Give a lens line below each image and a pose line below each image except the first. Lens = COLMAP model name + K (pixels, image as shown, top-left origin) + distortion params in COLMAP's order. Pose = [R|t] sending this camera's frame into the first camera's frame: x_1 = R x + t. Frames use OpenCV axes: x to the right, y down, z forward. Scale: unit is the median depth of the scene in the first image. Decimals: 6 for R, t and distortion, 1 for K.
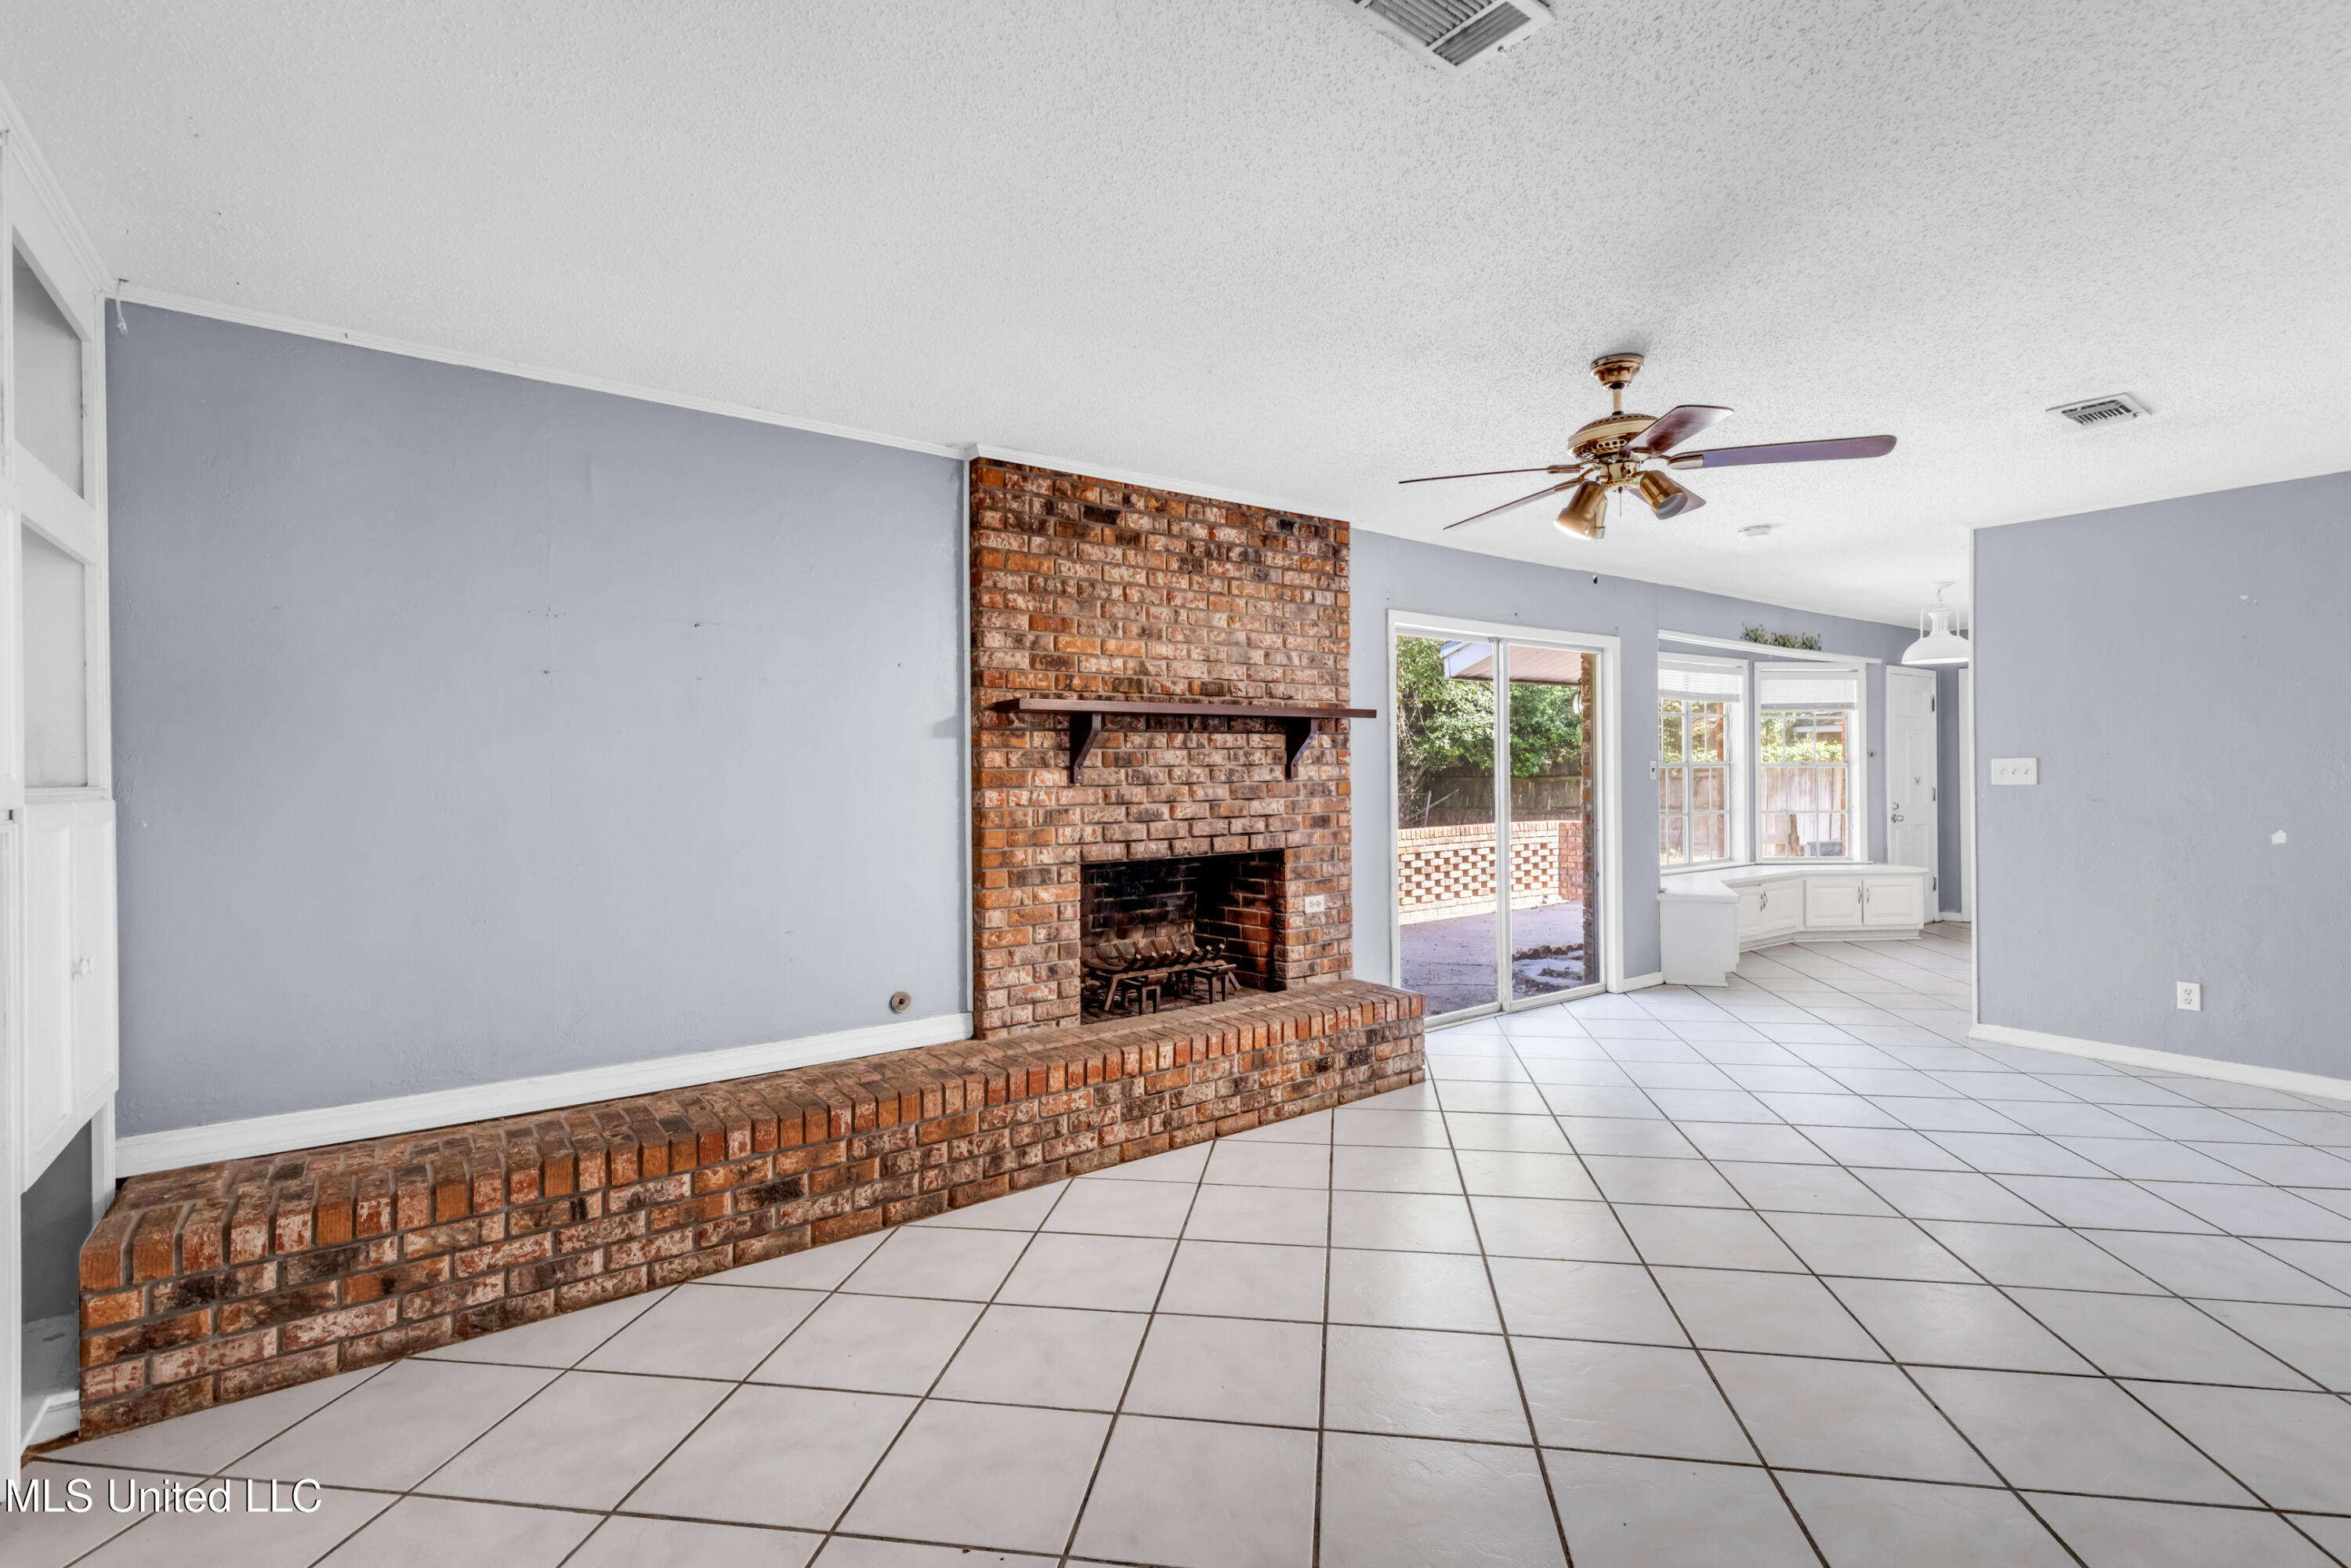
lens RADIAL K [[1081.6, 0, 1178.4], [0, 1081.6, 775.8], [0, 0, 1]] dist [0.002213, 0.000180]
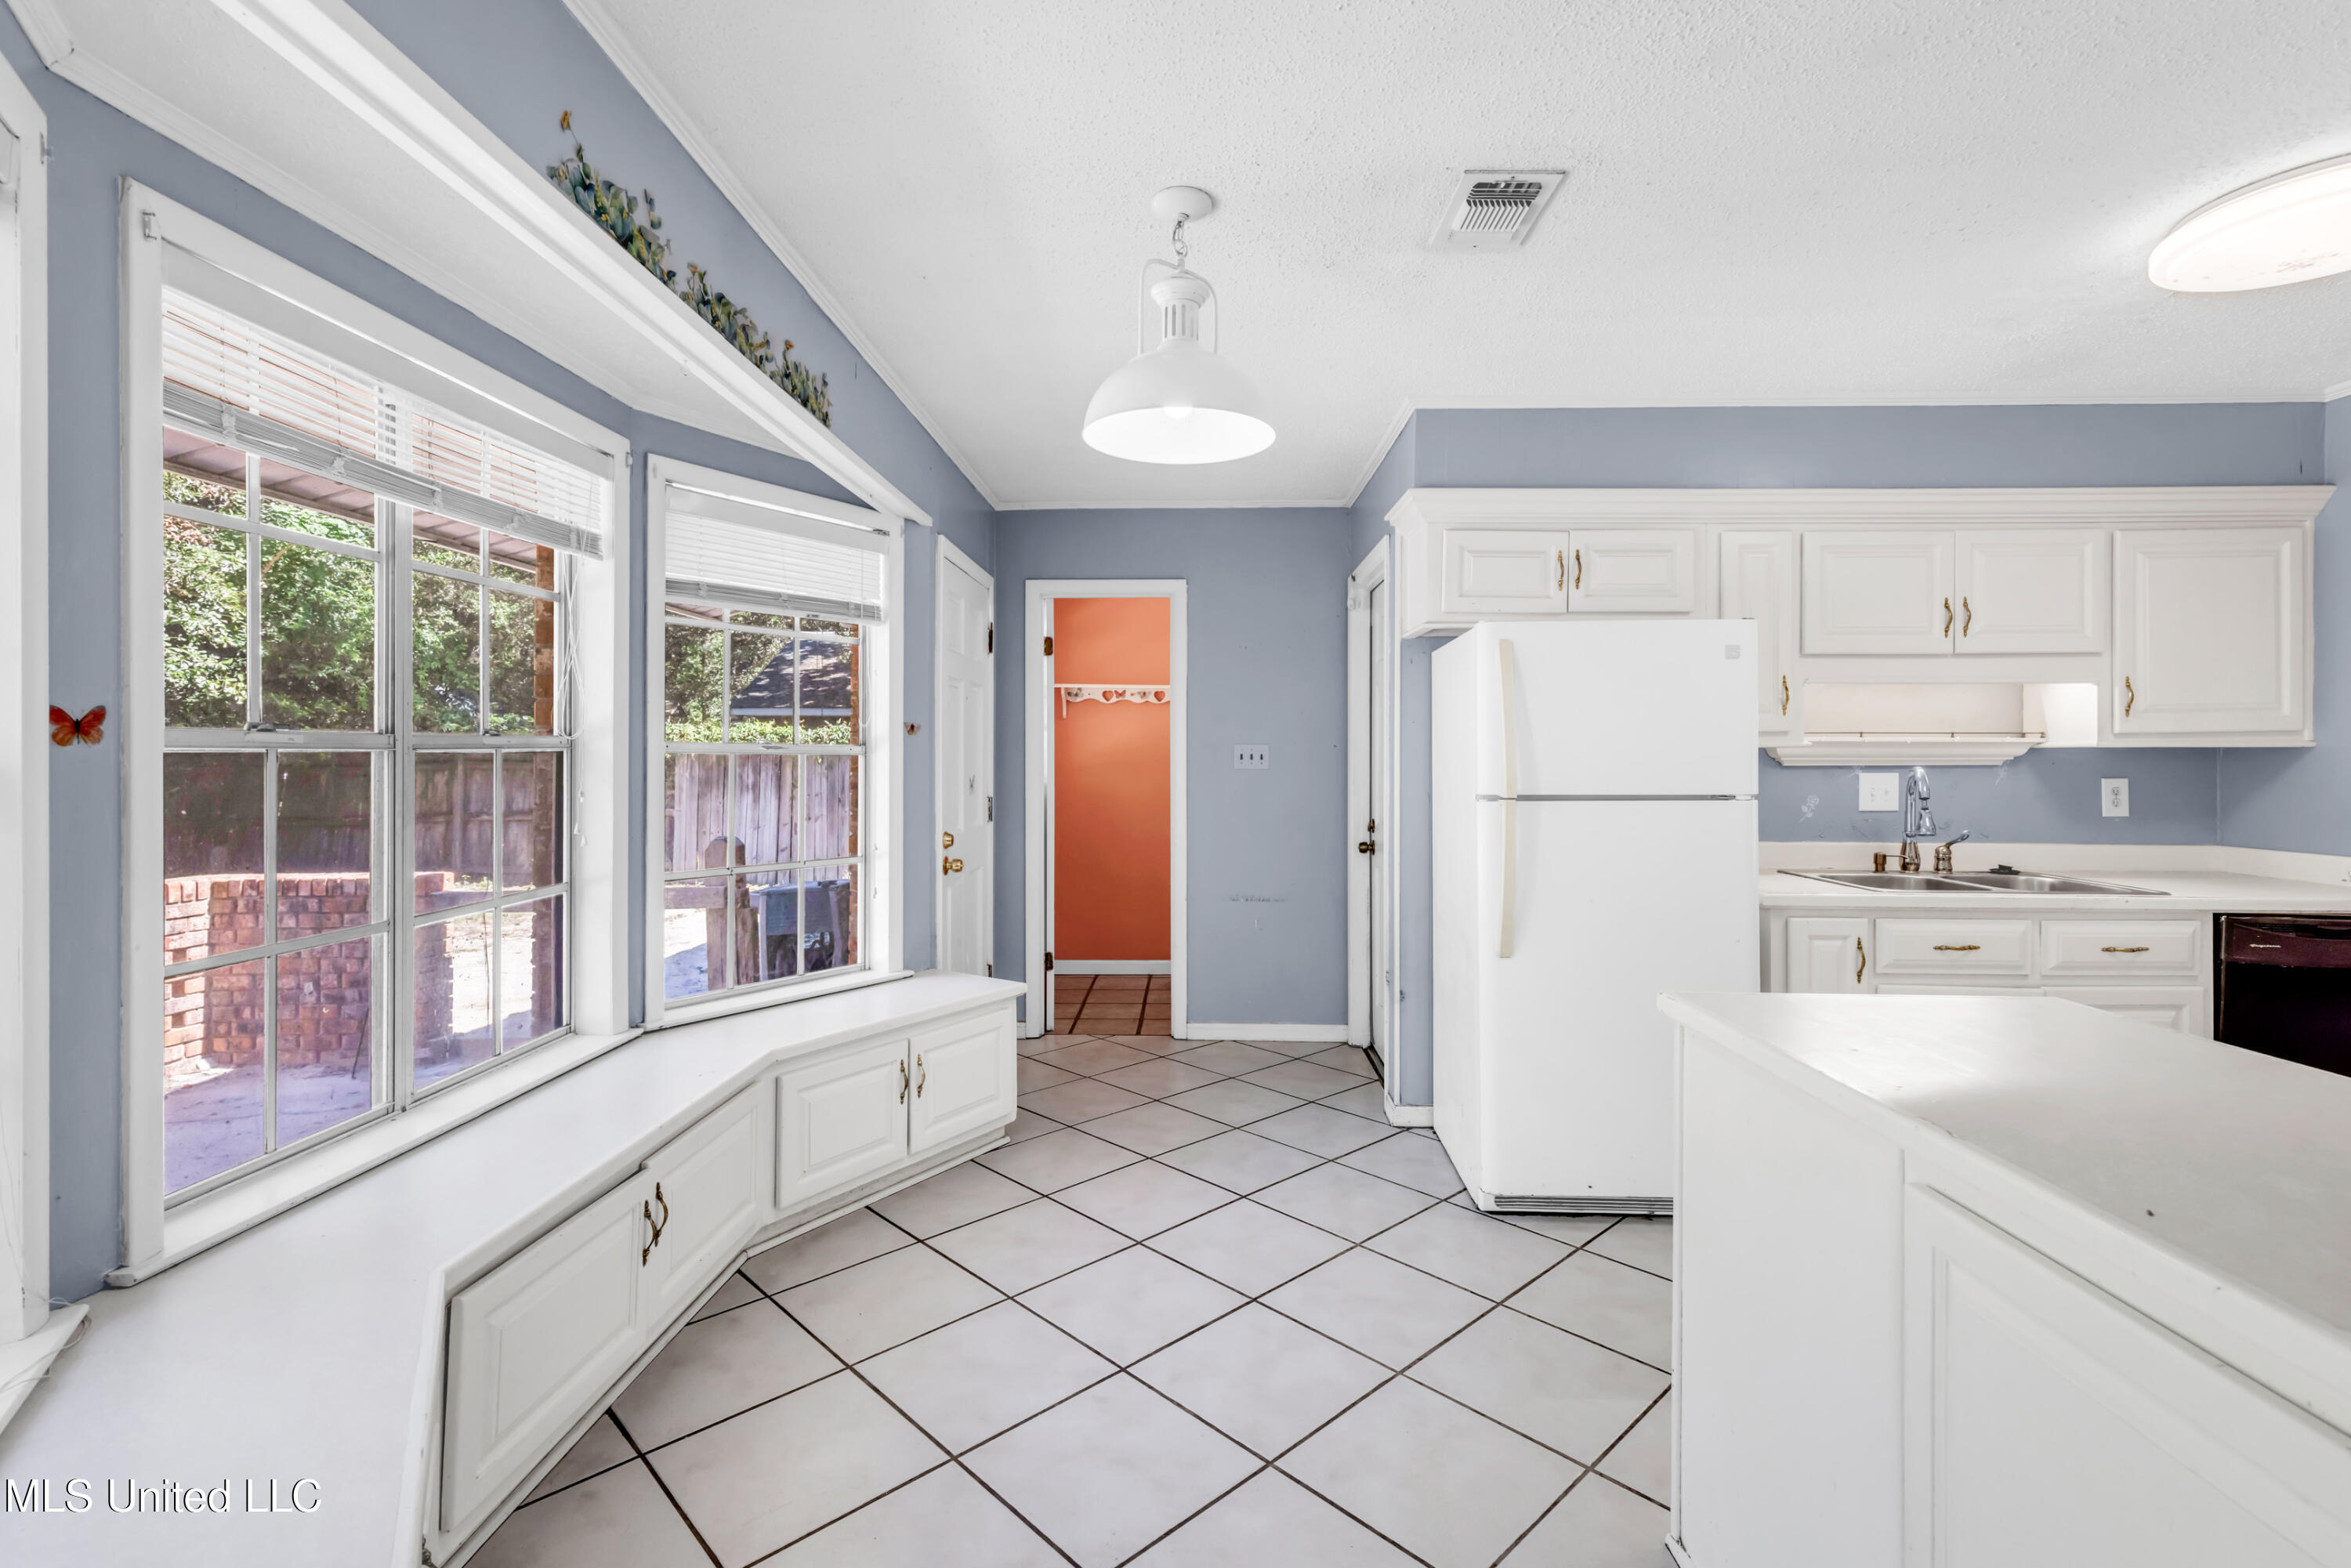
lens RADIAL K [[1081.6, 0, 1178.4], [0, 1081.6, 775.8], [0, 0, 1]] dist [0.002213, 0.000180]
pose [[0.611749, -0.002980, 0.791046, 0.354661], [-0.006531, 0.999940, 0.008818, -0.005074], [-0.791025, -0.010560, 0.611693, 0.639498]]
